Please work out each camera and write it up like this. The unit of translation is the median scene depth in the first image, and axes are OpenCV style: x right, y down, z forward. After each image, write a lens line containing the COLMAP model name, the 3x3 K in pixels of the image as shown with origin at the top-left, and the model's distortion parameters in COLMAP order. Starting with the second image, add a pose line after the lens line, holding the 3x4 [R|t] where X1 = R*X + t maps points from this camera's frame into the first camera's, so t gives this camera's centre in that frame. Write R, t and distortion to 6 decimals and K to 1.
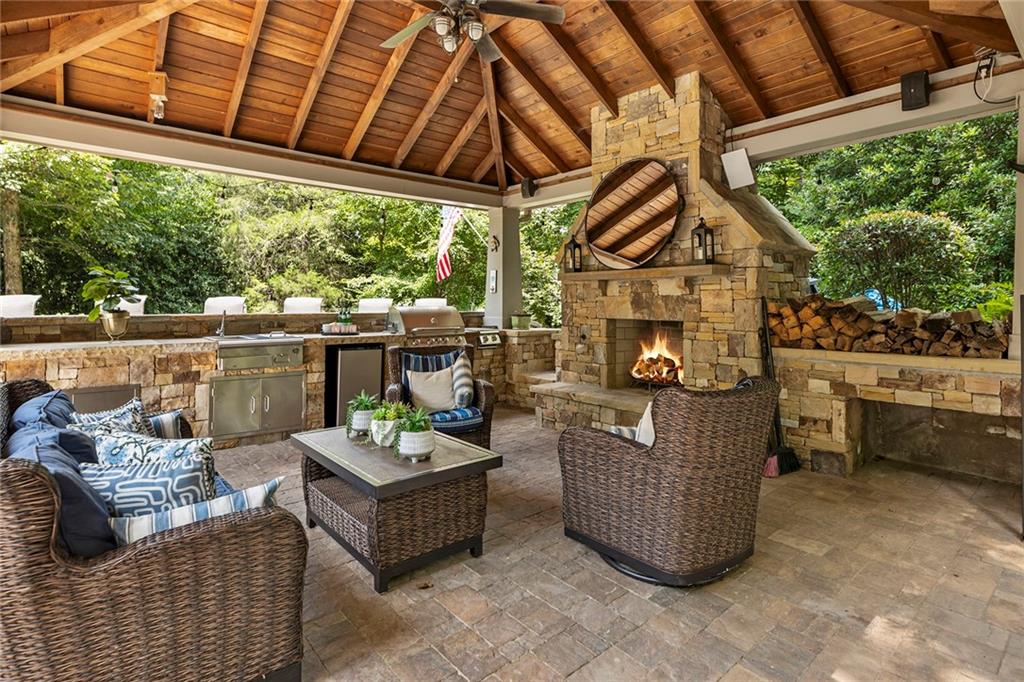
lens RADIAL K [[513.4, 0, 512.0], [0, 513.4, 341.0], [0, 0, 1]] dist [-0.000108, -0.000008]
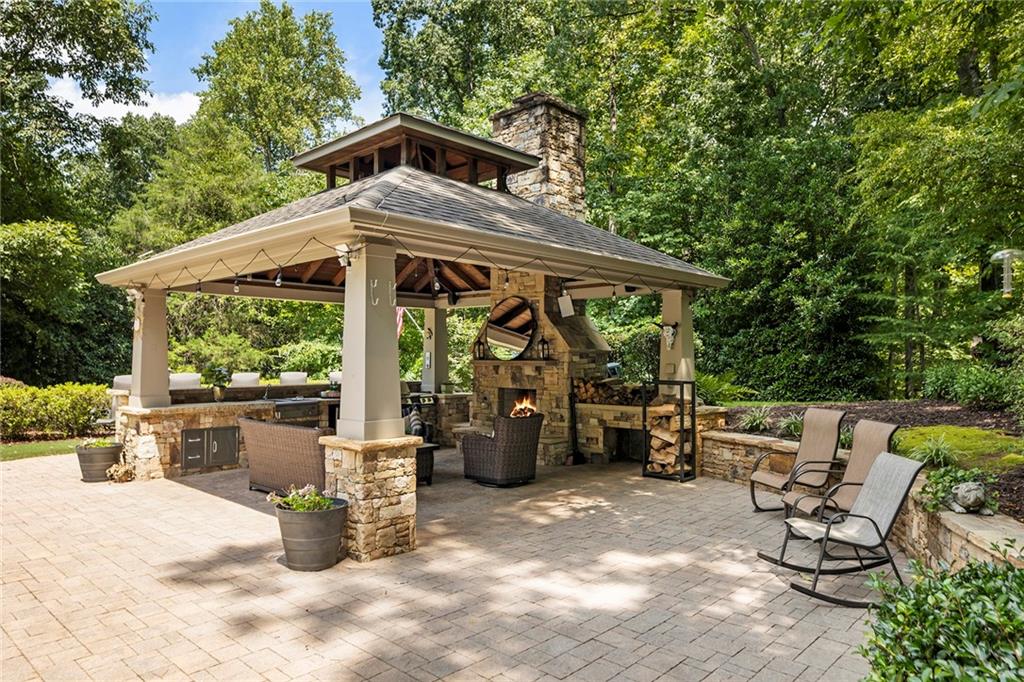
lens RADIAL K [[670.7, 0, 512.0], [0, 670.7, 341.0], [0, 0, 1]] dist [-0.000495, -0.000317]
pose [[0.993675, 0.002642, 0.112265, -0.020731], [0.008090, 0.995442, -0.095029, 0.015113], [-0.112005, 0.095337, 0.989124, -1.298871]]
